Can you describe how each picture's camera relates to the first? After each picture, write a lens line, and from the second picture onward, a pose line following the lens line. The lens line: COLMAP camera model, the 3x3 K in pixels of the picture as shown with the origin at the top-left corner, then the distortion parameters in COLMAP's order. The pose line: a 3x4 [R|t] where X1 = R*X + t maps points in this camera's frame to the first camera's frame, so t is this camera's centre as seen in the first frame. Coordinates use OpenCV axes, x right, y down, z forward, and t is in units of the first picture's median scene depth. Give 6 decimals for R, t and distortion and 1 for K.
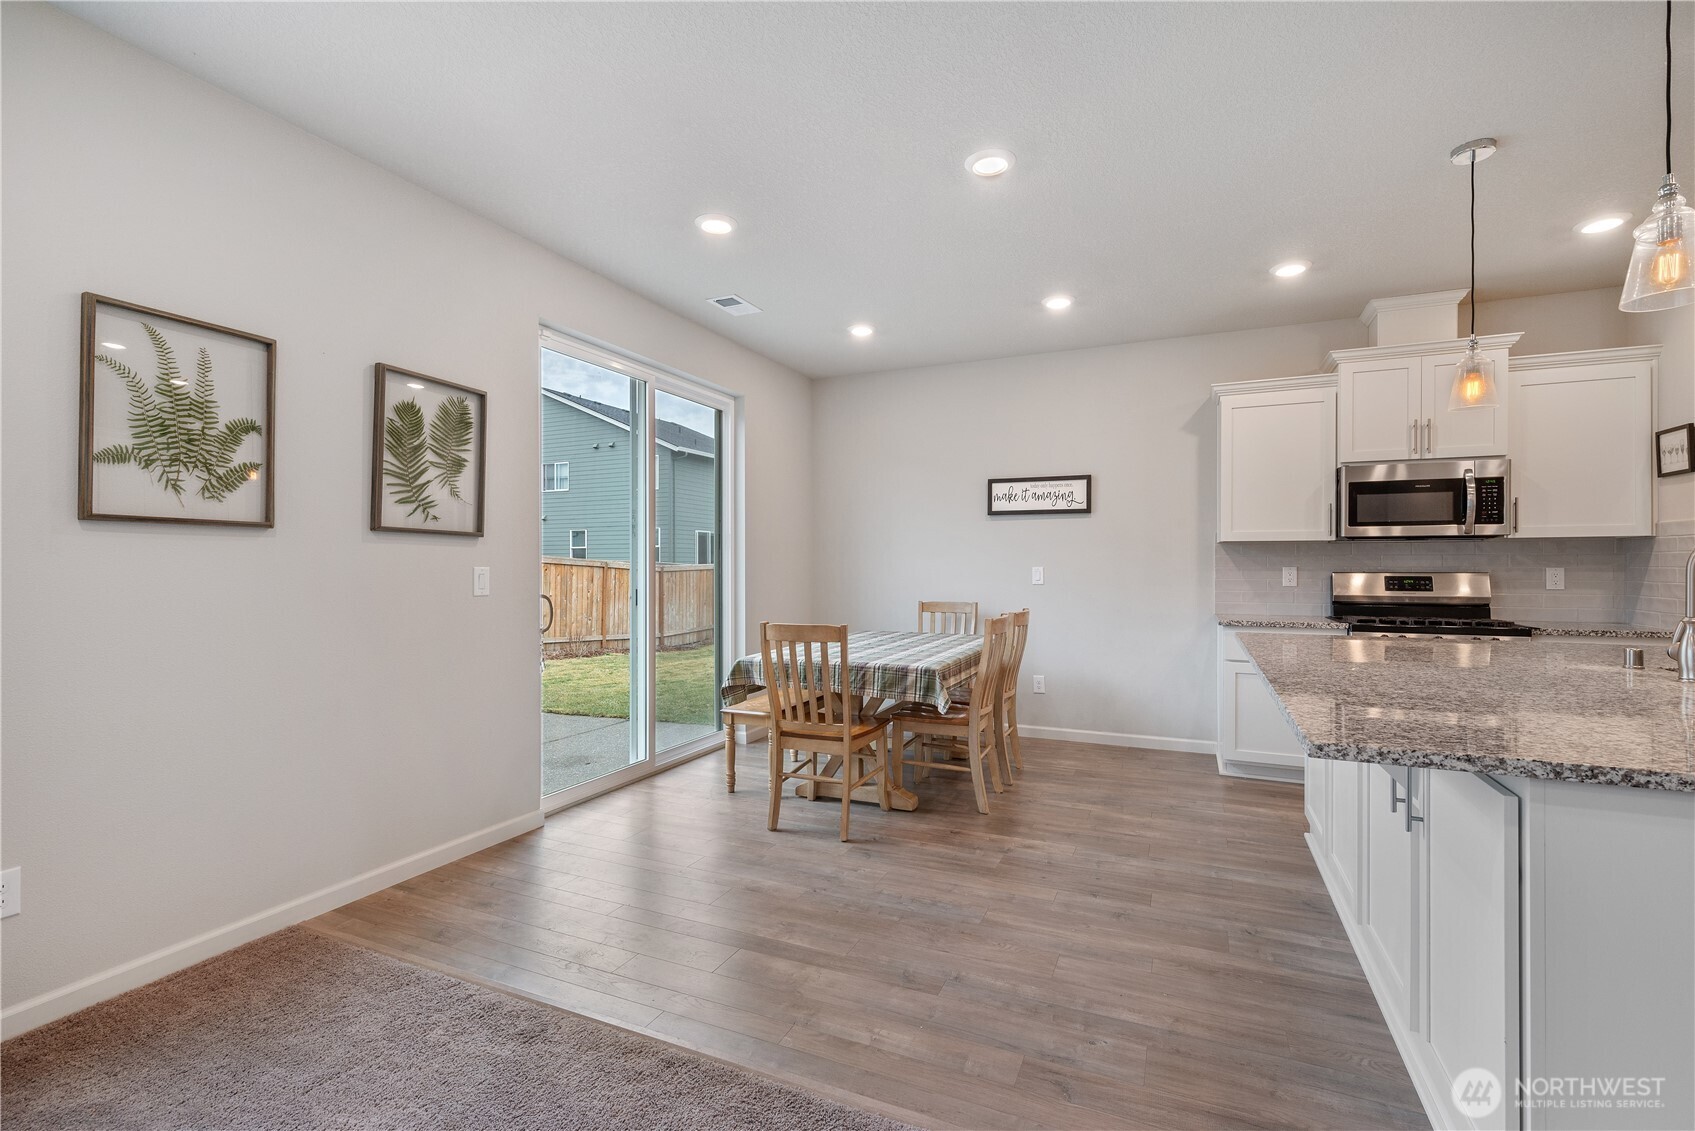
lens RADIAL K [[764.1, 0, 843.7], [0, 764.1, 564.9], [0, 0, 1]] dist [0.007145, -0.004127]
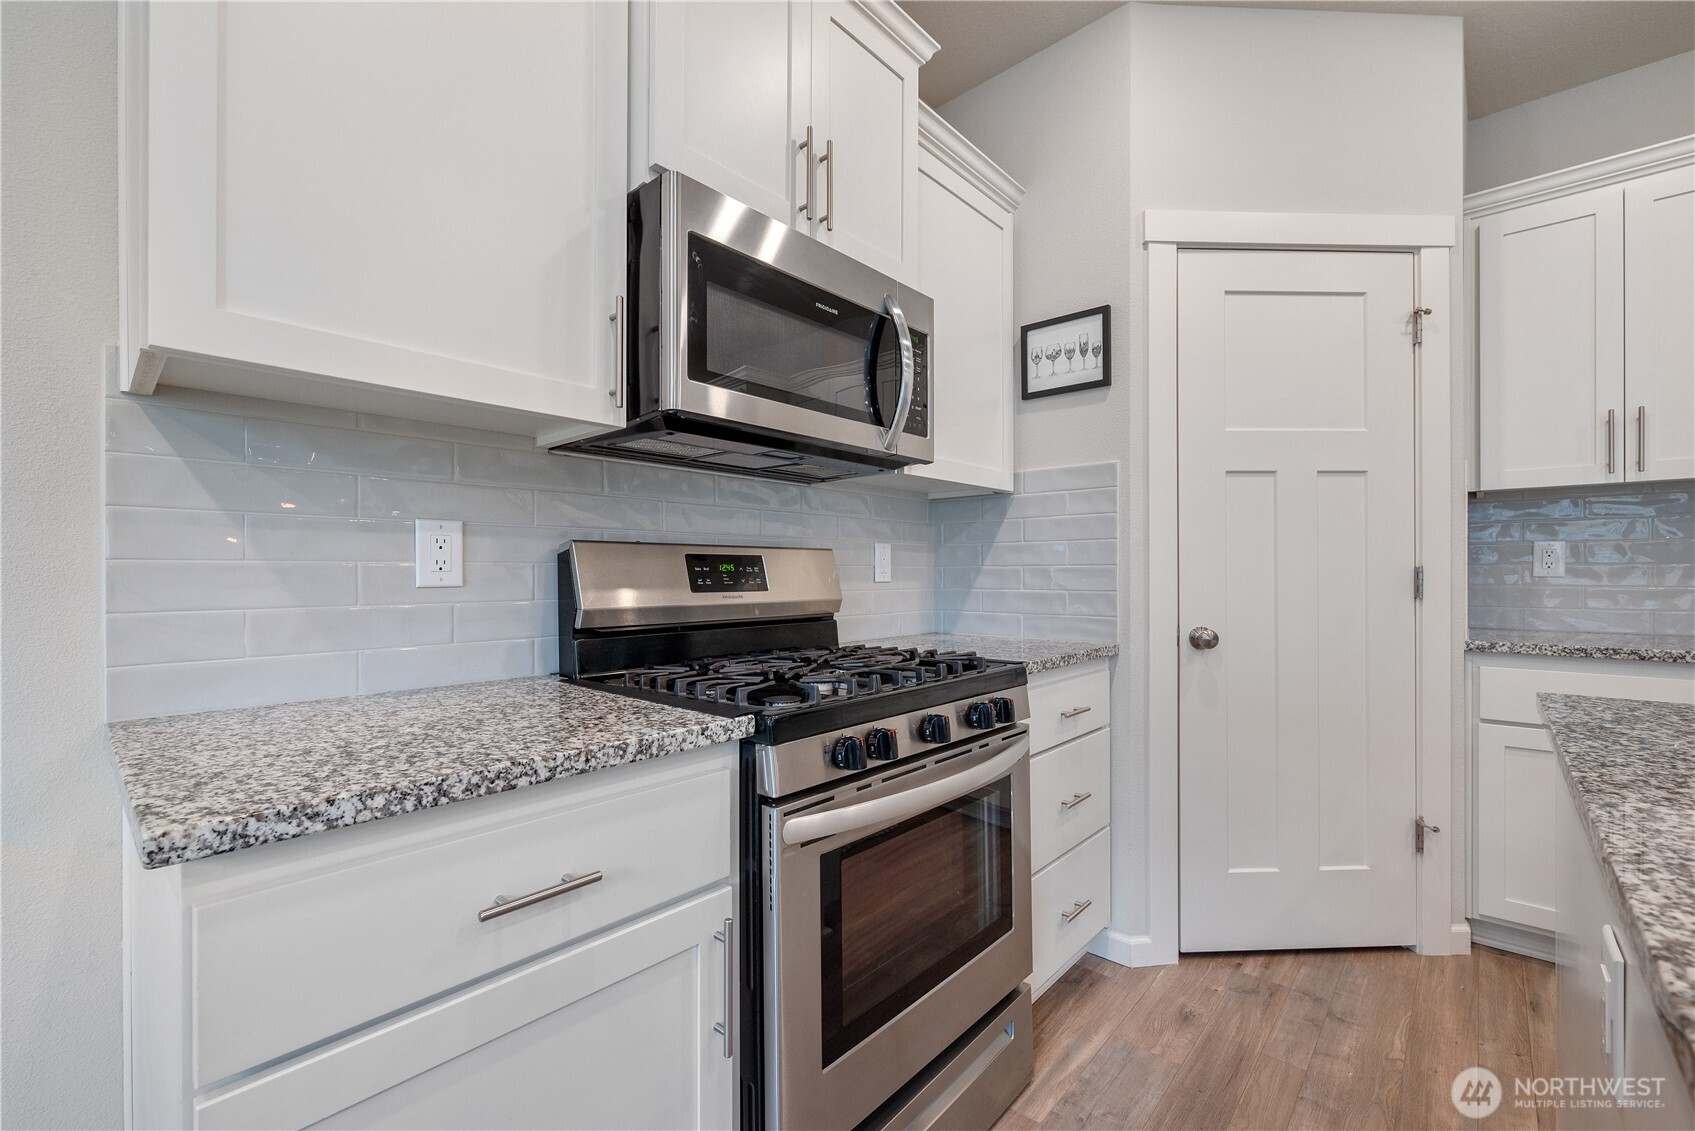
lens RADIAL K [[729.8, 0, 868.0], [0, 729.8, 570.3], [0, 0, 1]] dist [0.007207, -0.000459]
pose [[0.281775, 0.004681, 0.959469, 0.420150], [0.002208, 0.999982, -0.005527, 0.027727], [-0.959478, 0.003676, 0.281760, 0.887659]]
